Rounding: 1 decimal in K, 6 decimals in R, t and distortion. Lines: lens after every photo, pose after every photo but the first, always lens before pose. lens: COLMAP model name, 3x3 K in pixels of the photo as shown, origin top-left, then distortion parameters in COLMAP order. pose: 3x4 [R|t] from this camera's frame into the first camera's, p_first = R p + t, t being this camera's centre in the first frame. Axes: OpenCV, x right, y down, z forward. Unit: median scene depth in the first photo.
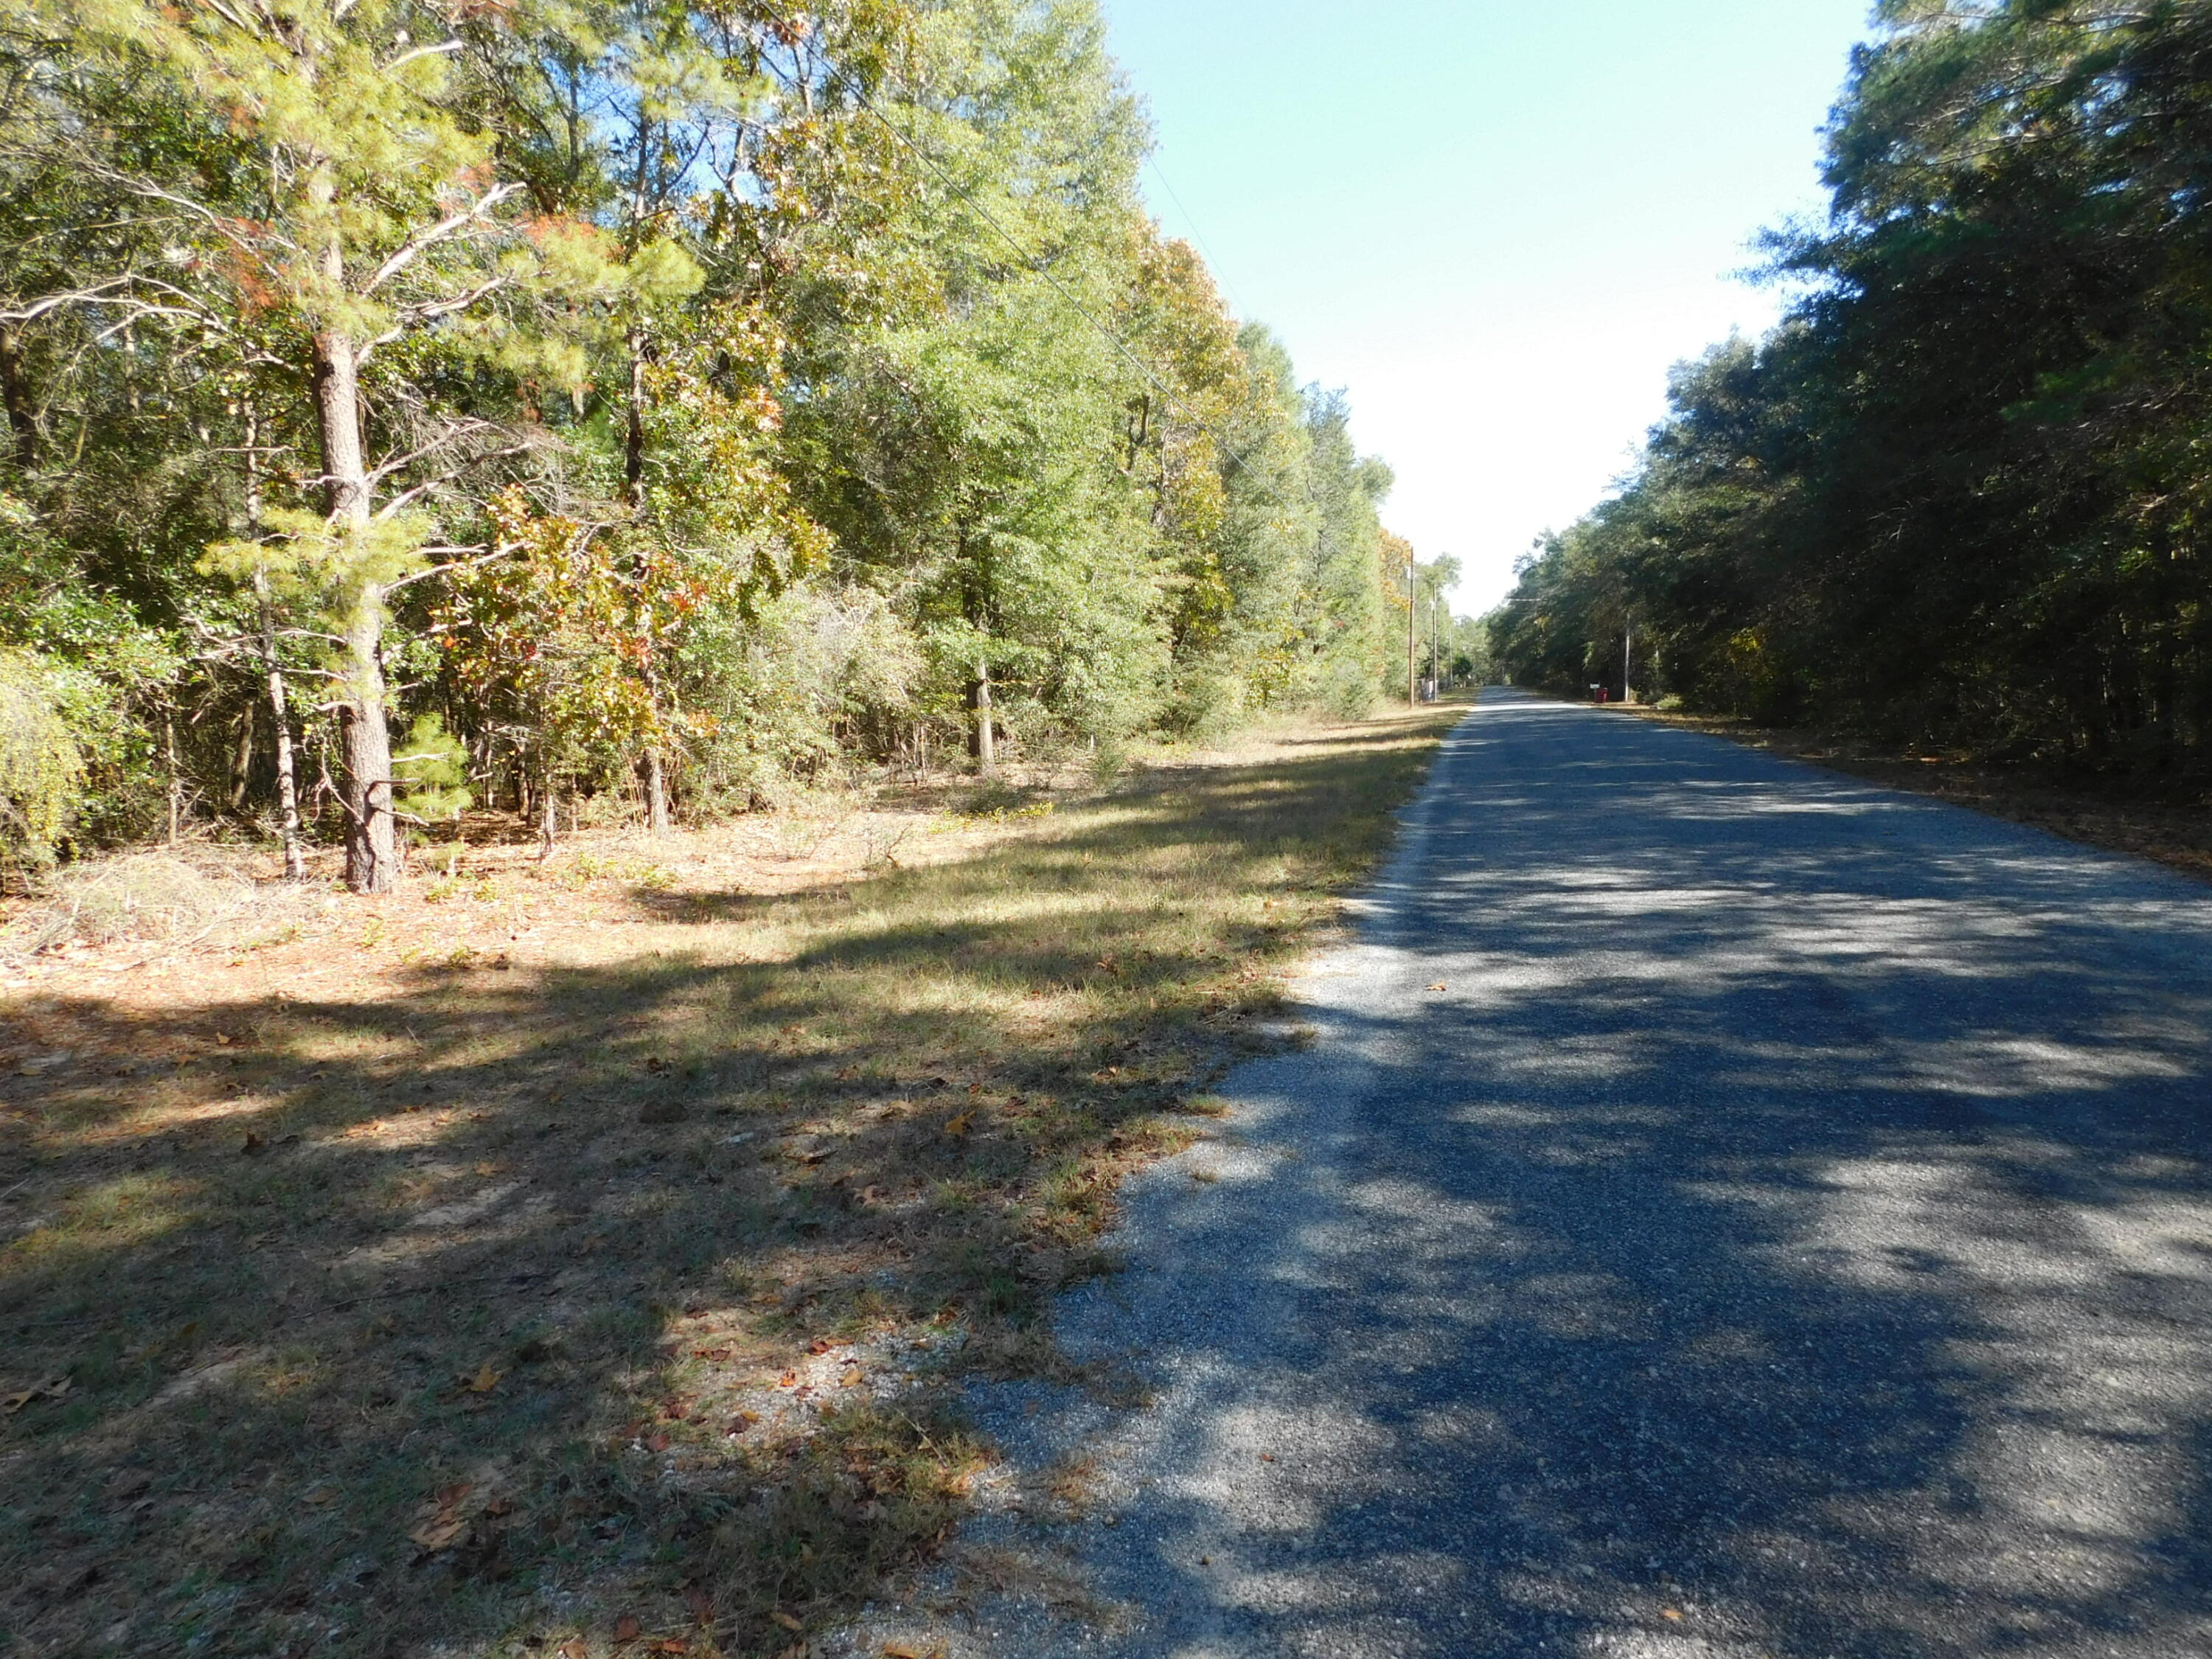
lens RADIAL K [[1474.8, 0, 1109.8], [0, 1474.8, 827.7], [0, 0, 1]] dist [0.001598, 0.001037]
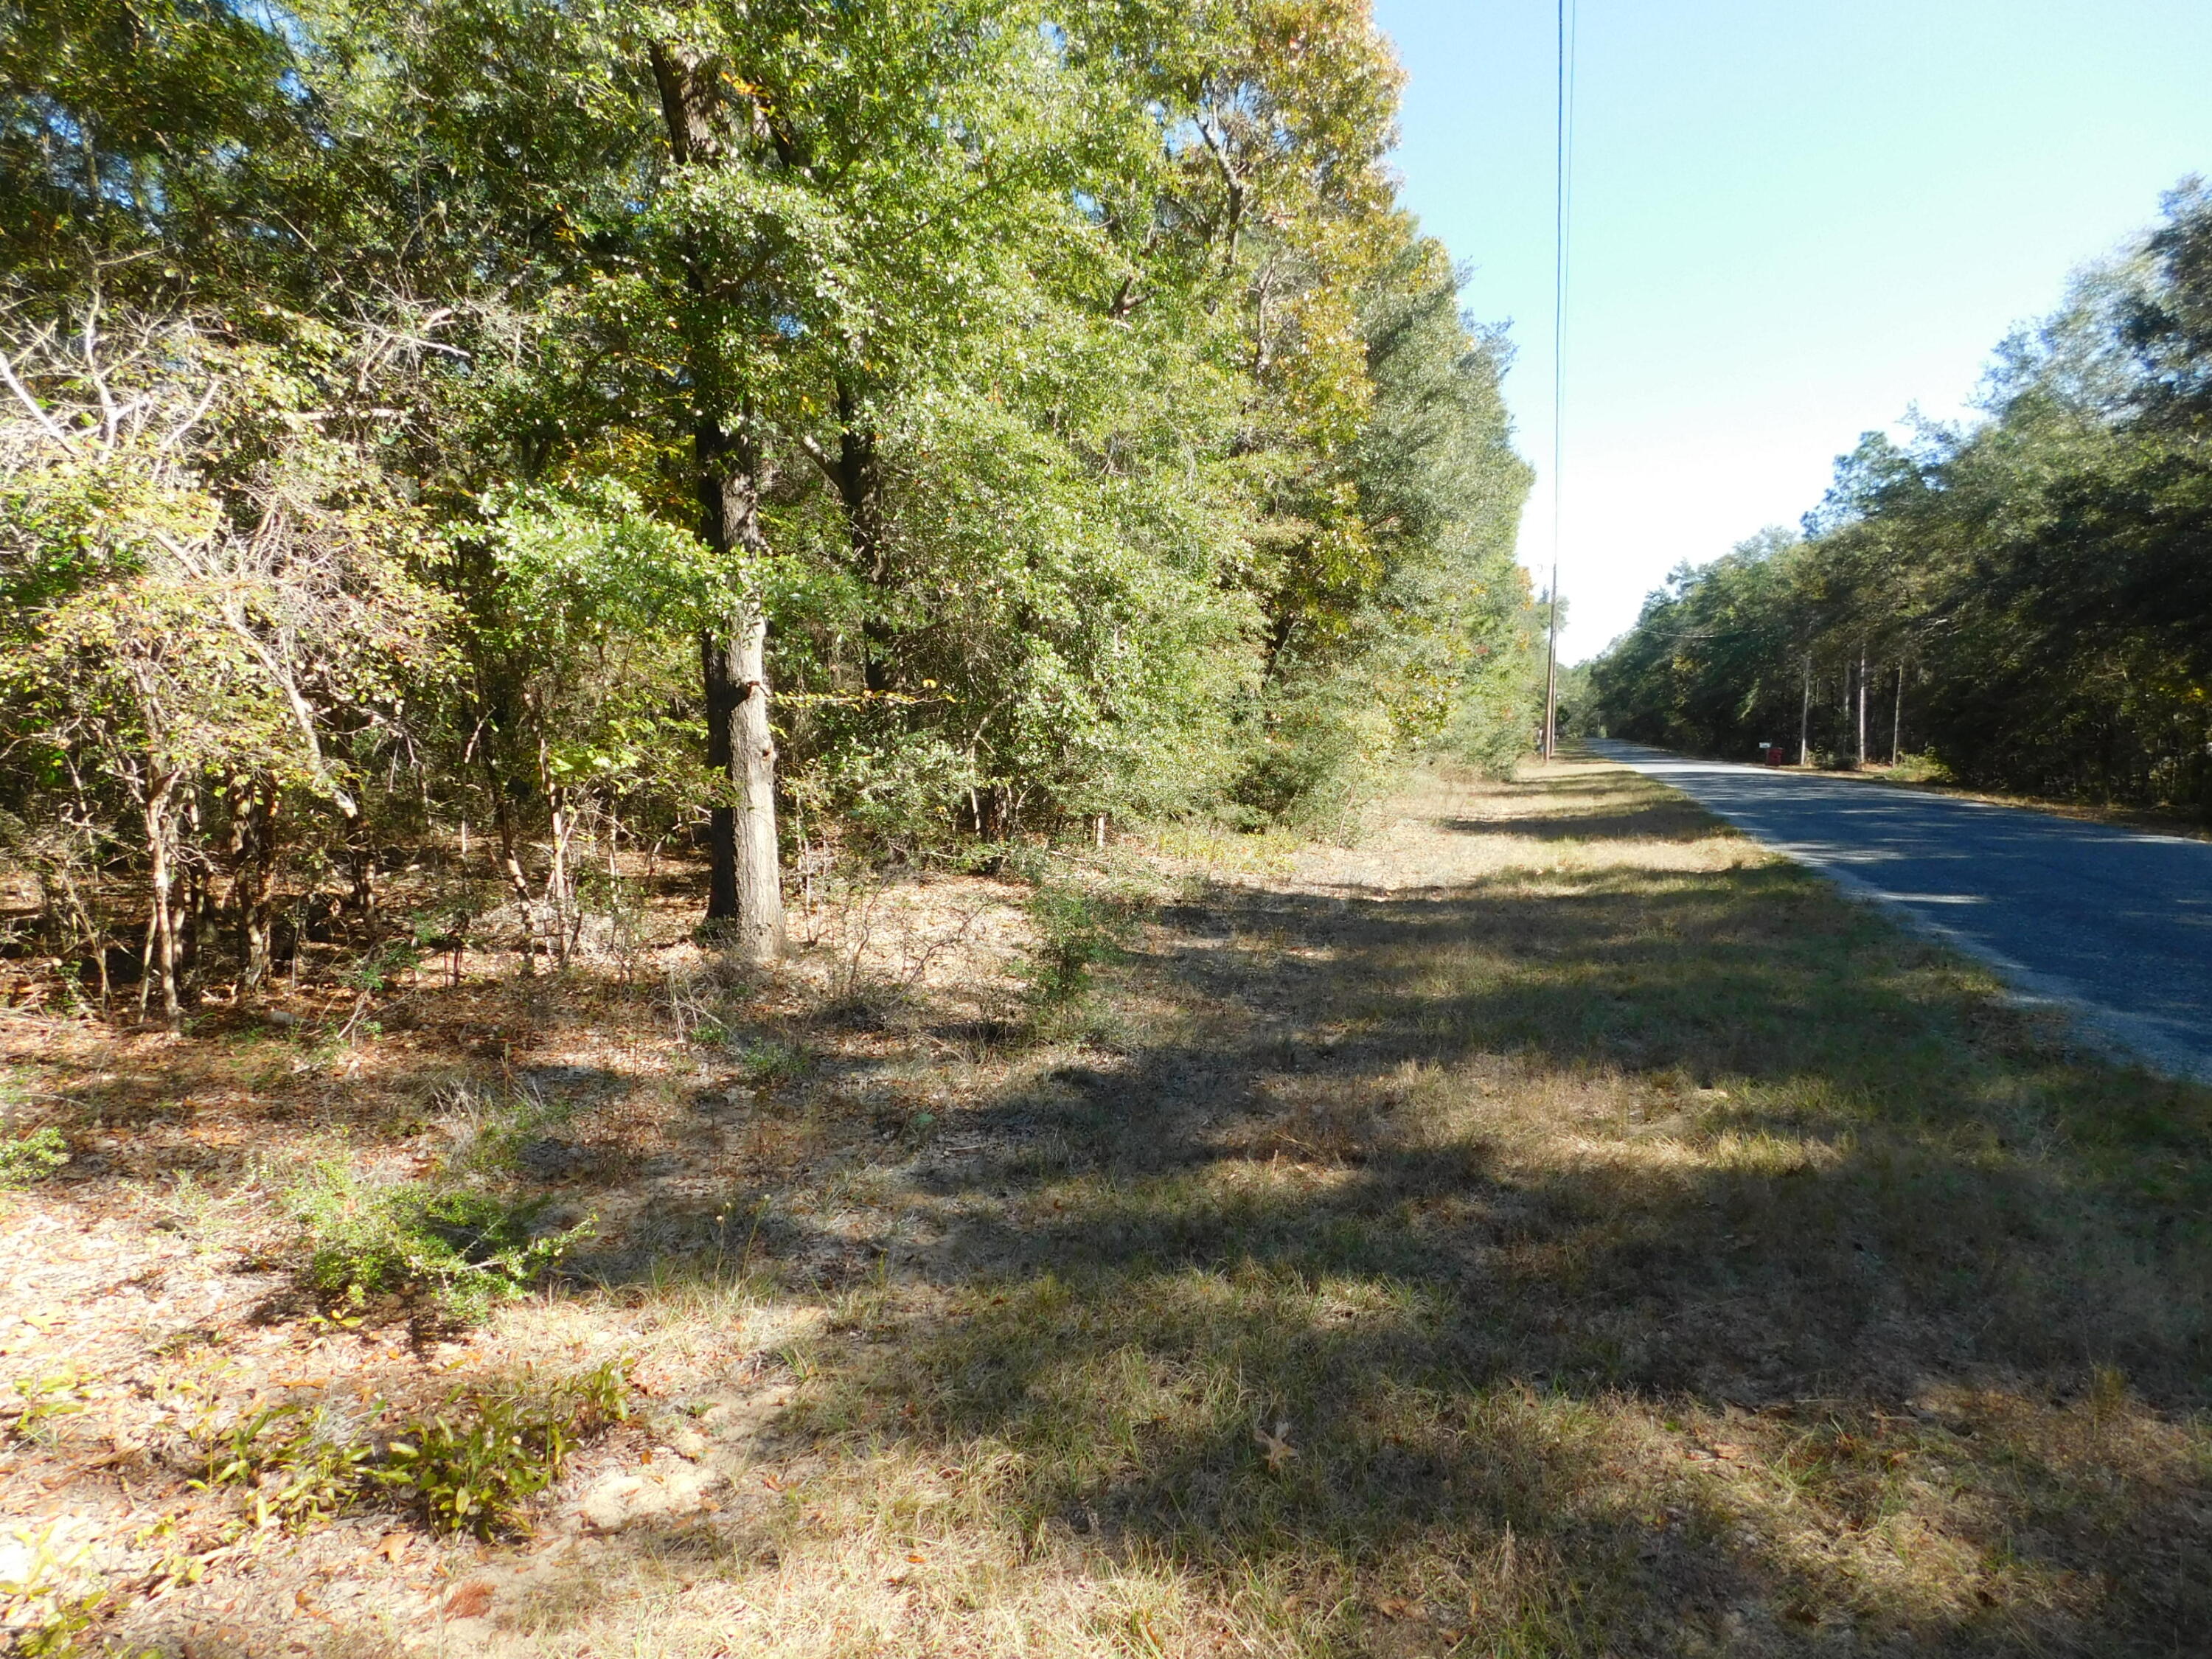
lens RADIAL K [[1474.8, 0, 1103.3], [0, 1474.8, 832.5], [0, 0, 1]] dist [0.001598, 0.001037]
pose [[0.997745, 0.044061, -0.050622, 0.012920], [-0.045041, 0.998816, -0.018392, -0.043225], [0.049751, 0.020630, 0.998549, 0.455856]]
